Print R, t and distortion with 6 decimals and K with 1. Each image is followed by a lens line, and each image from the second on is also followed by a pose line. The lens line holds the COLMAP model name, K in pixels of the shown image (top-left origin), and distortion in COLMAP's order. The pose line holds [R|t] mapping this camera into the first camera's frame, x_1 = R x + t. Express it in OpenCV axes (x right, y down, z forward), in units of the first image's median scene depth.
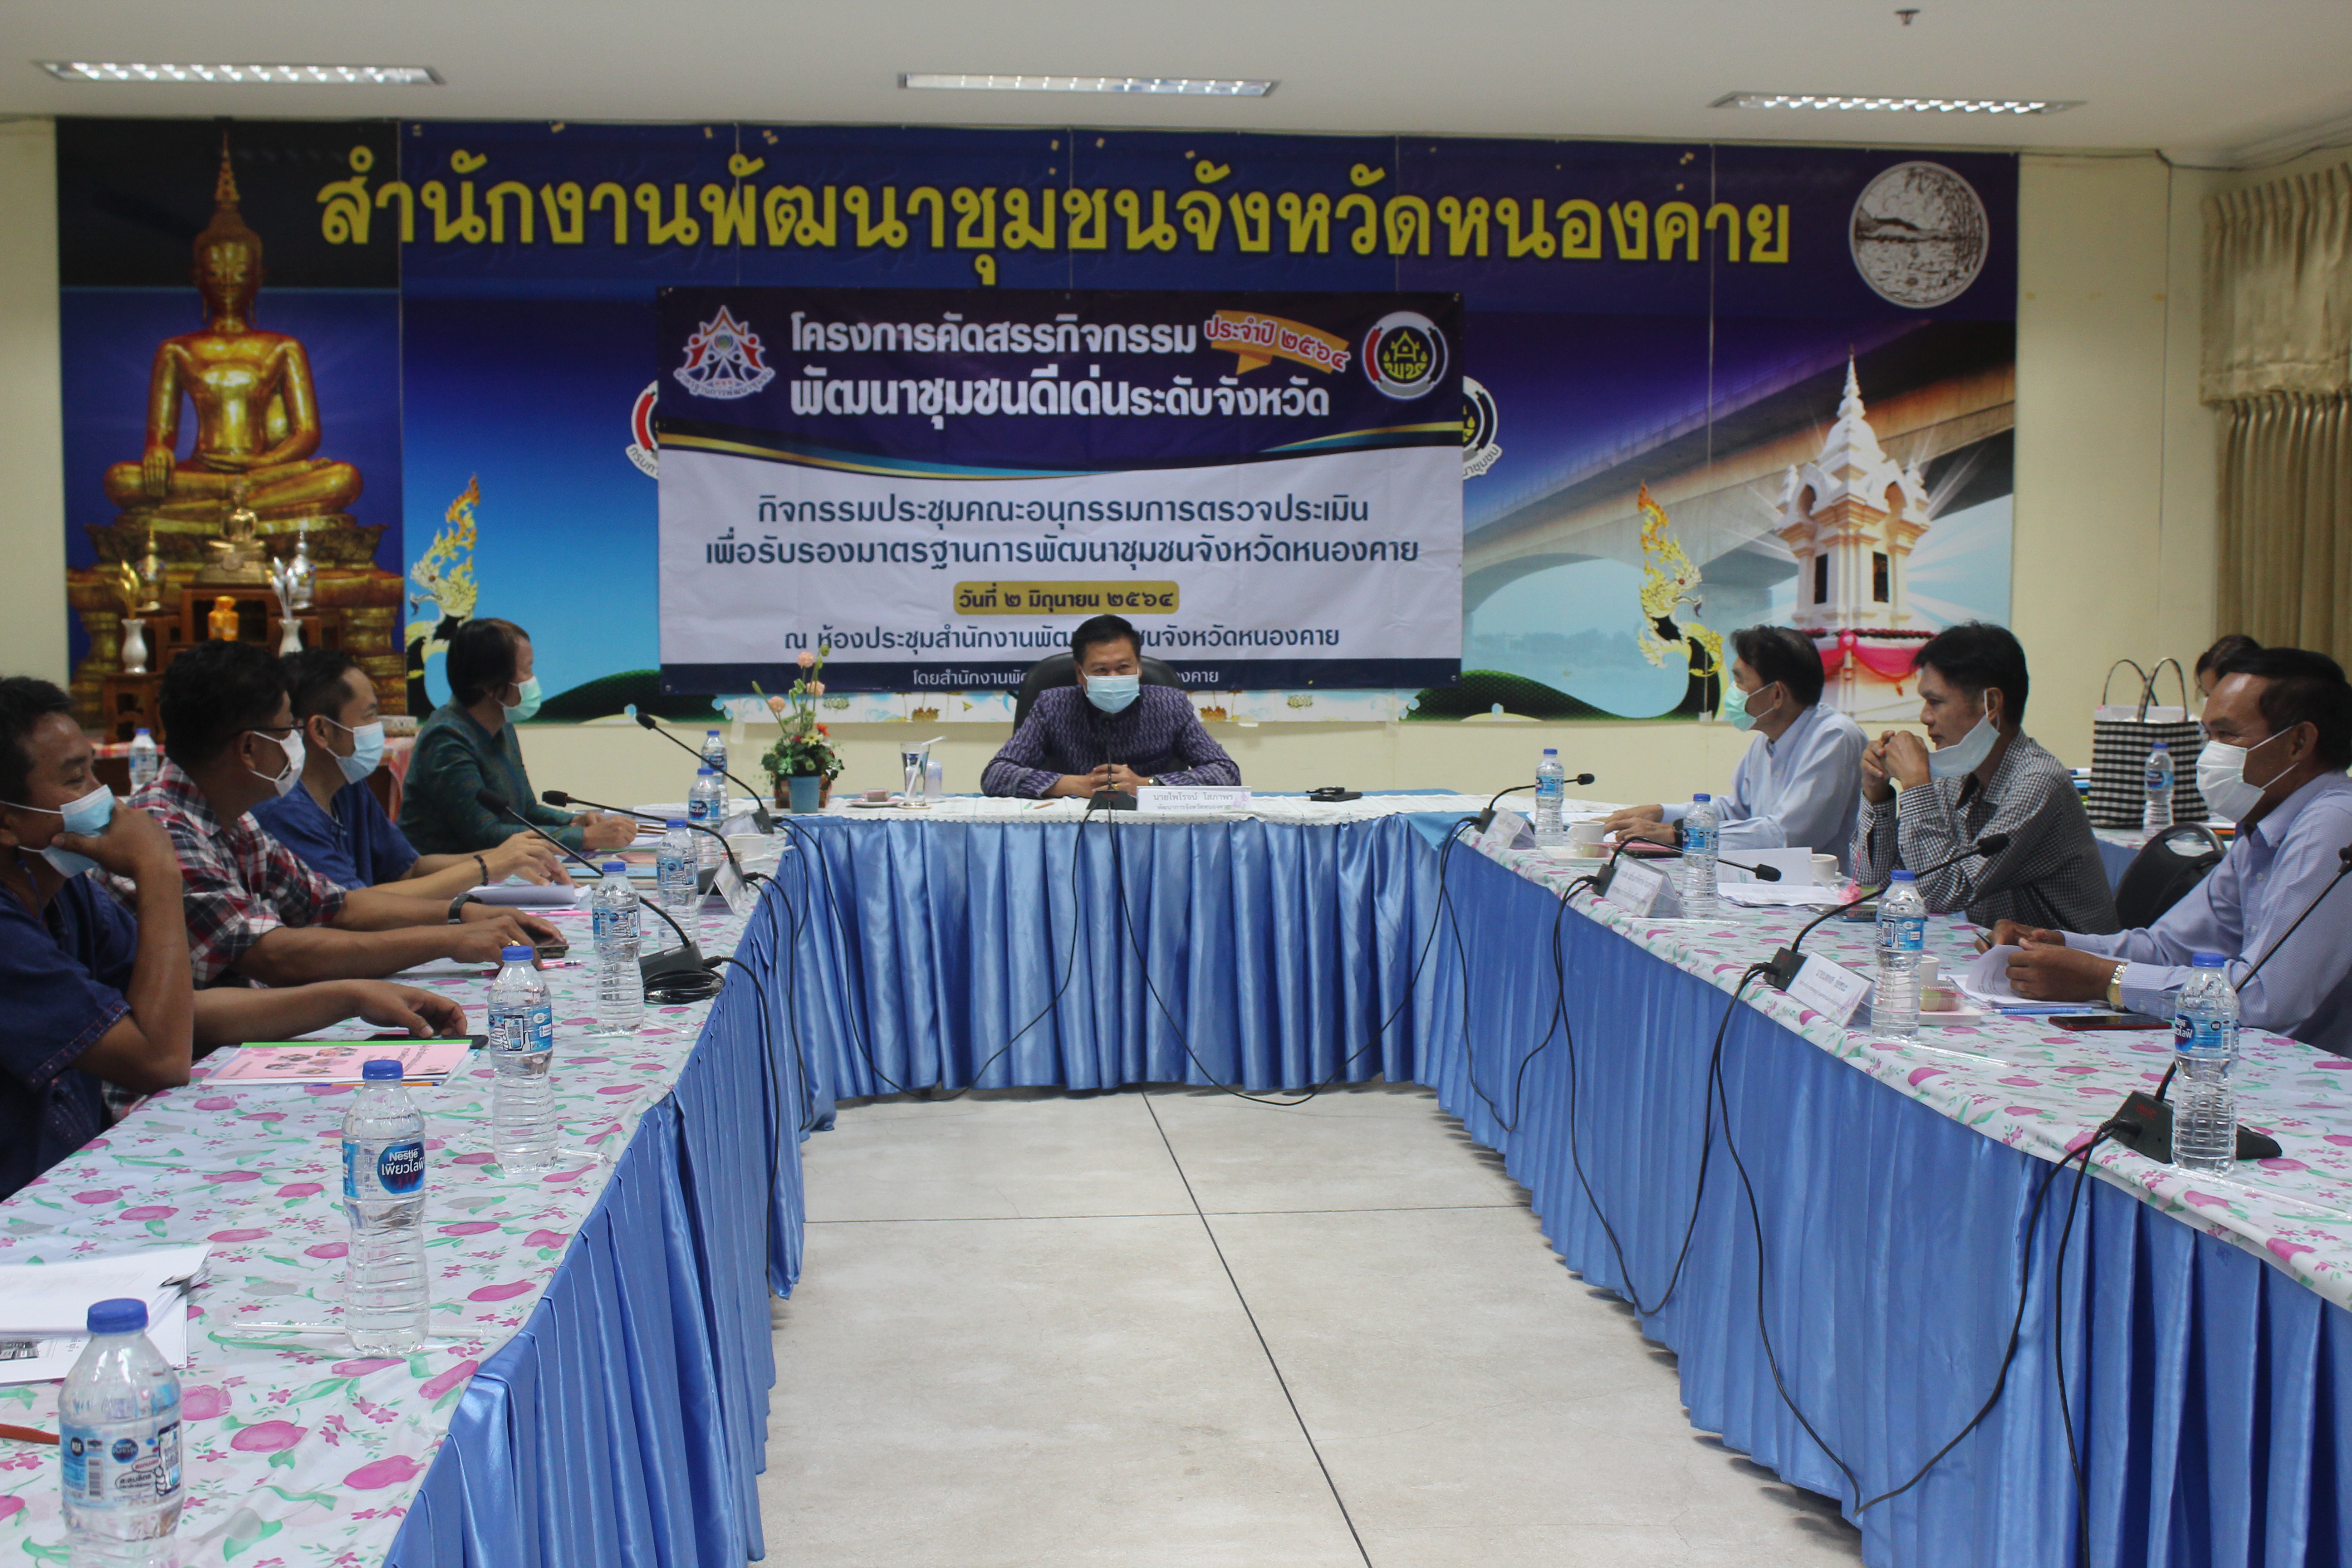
lens RADIAL K [[2819.7, 0, 1176.2], [0, 2819.7, 791.1], [0, 0, 1]] dist [-0.061976, 0.000000]
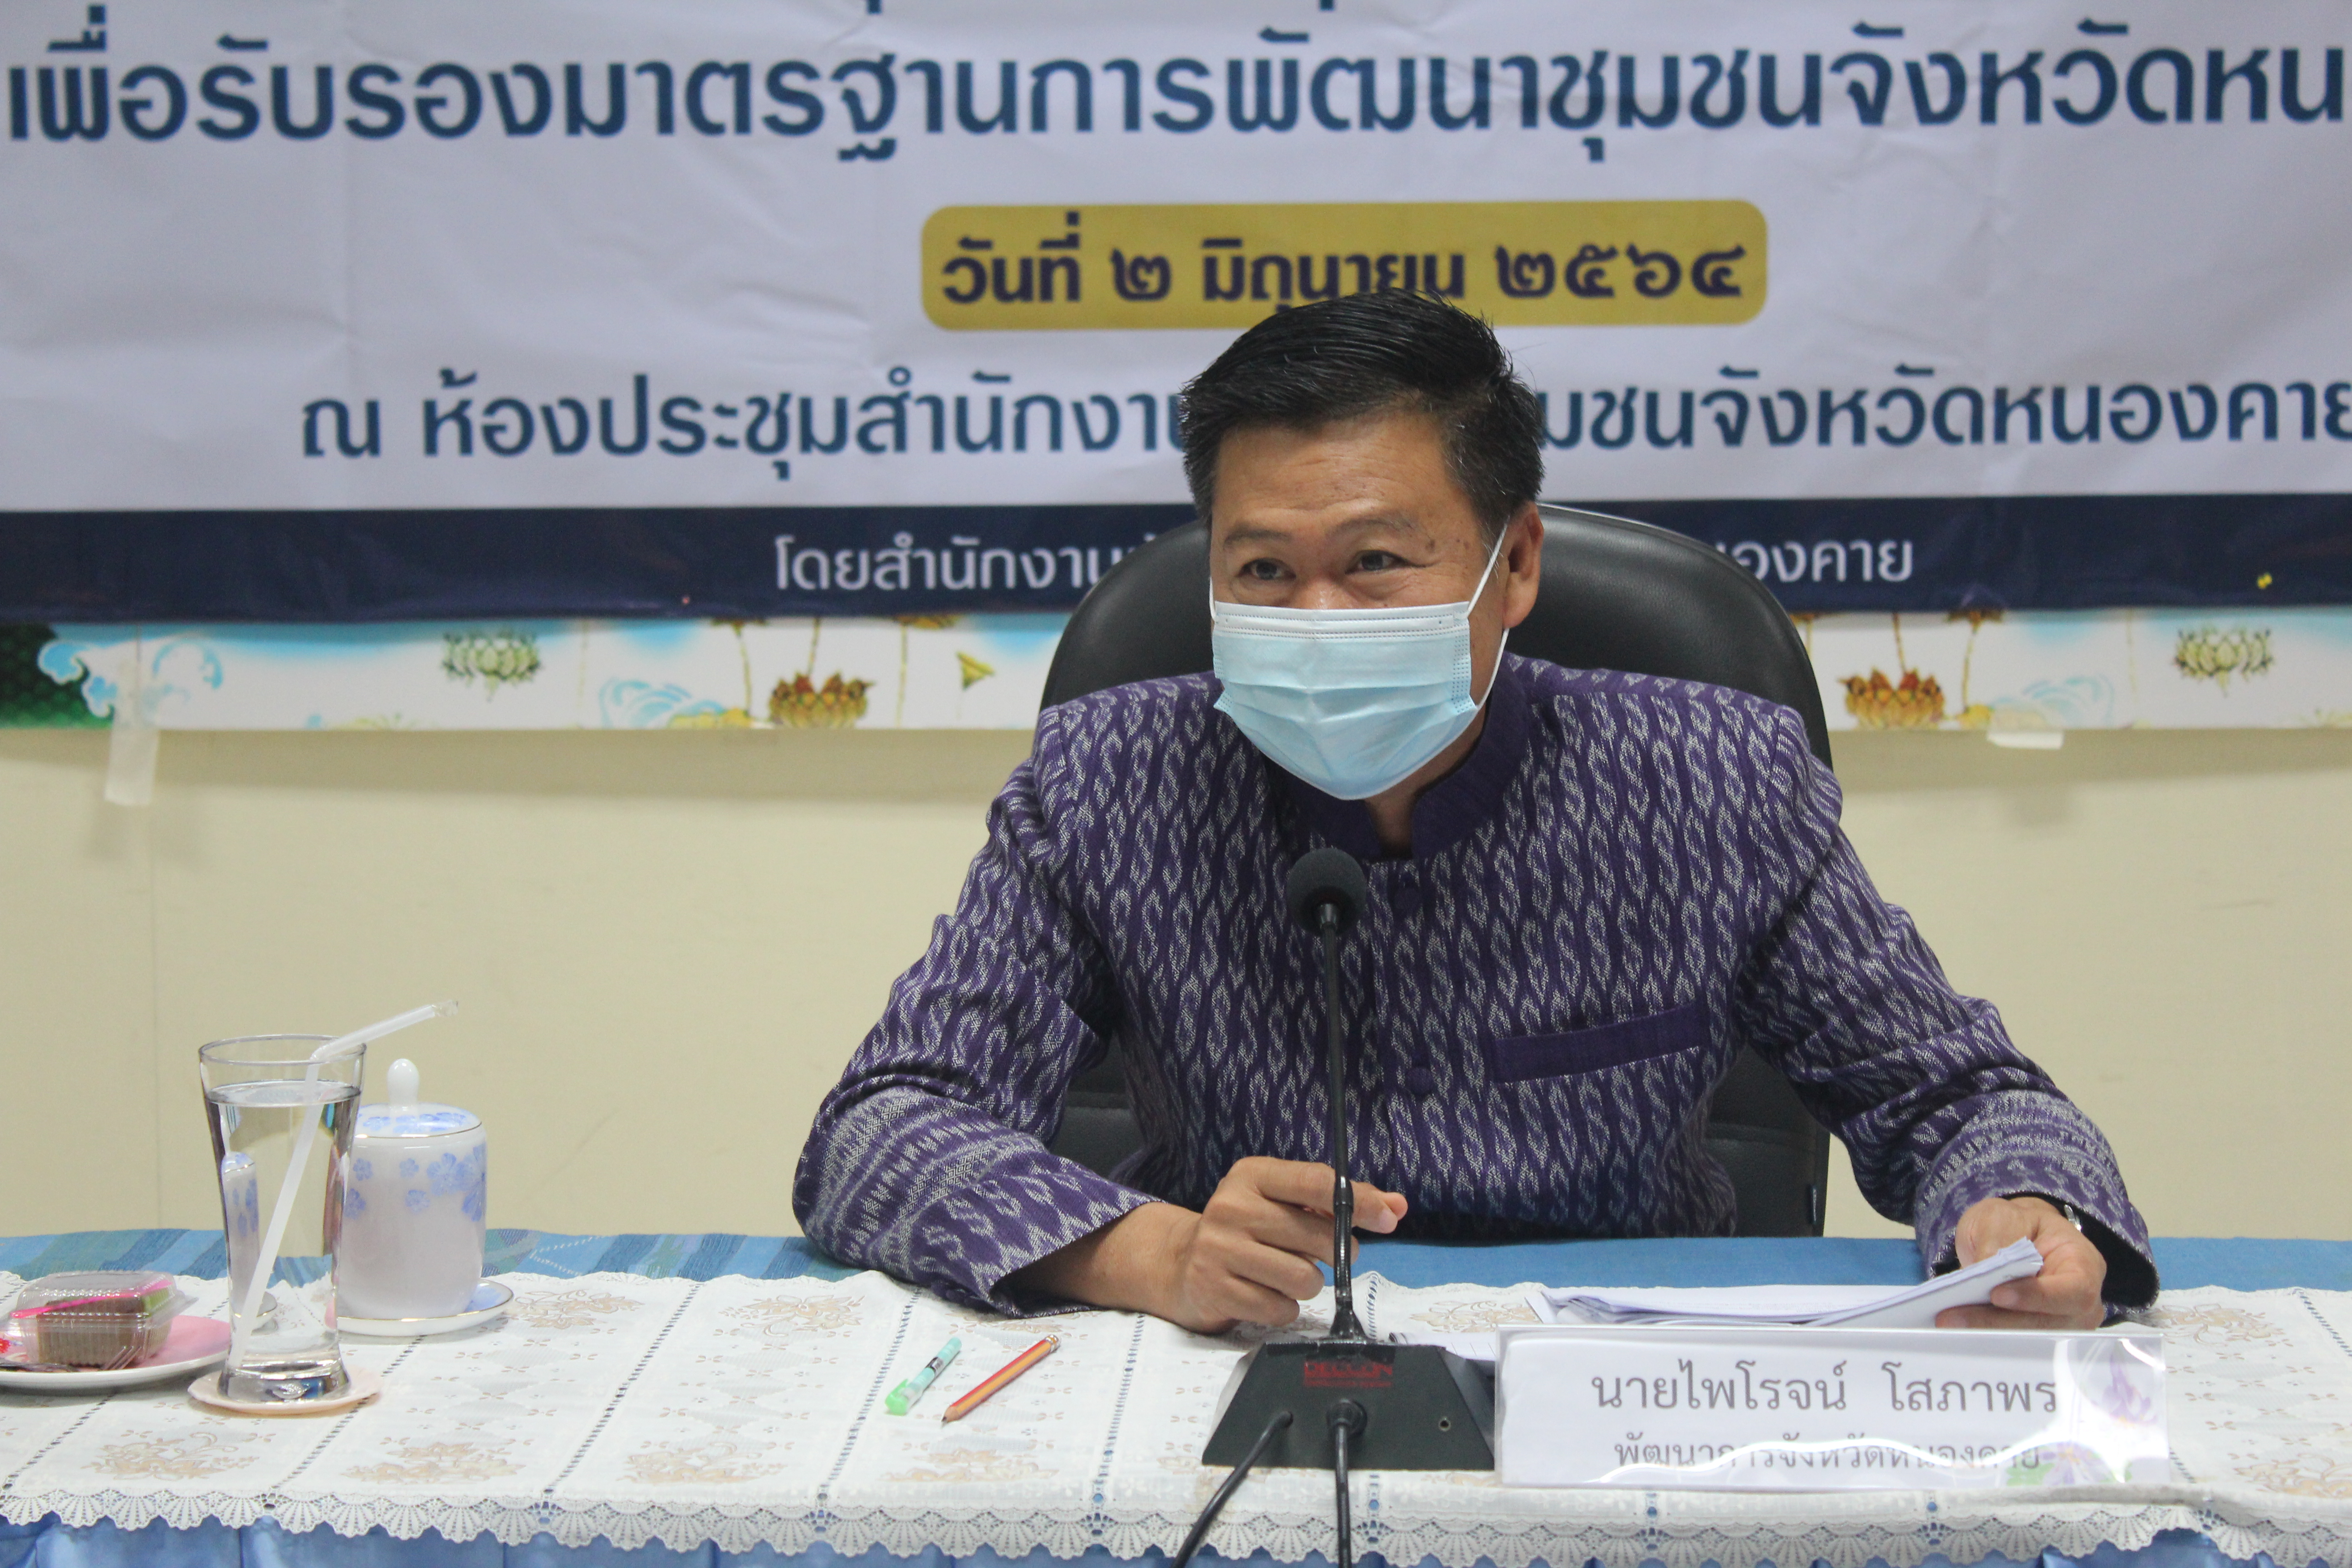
lens RADIAL K [[5479.5, 0, 1169.7], [0, 5479.5, 776.3], [0, 0, 1]] dist [0.072784, 0.000000]
pose [[0.993947, 0.006538, -0.109667, 0.002173], [-0.003898, 0.999698, 0.024273, -0.032825], [0.109792, -0.023698, 0.993672, 0.481141]]
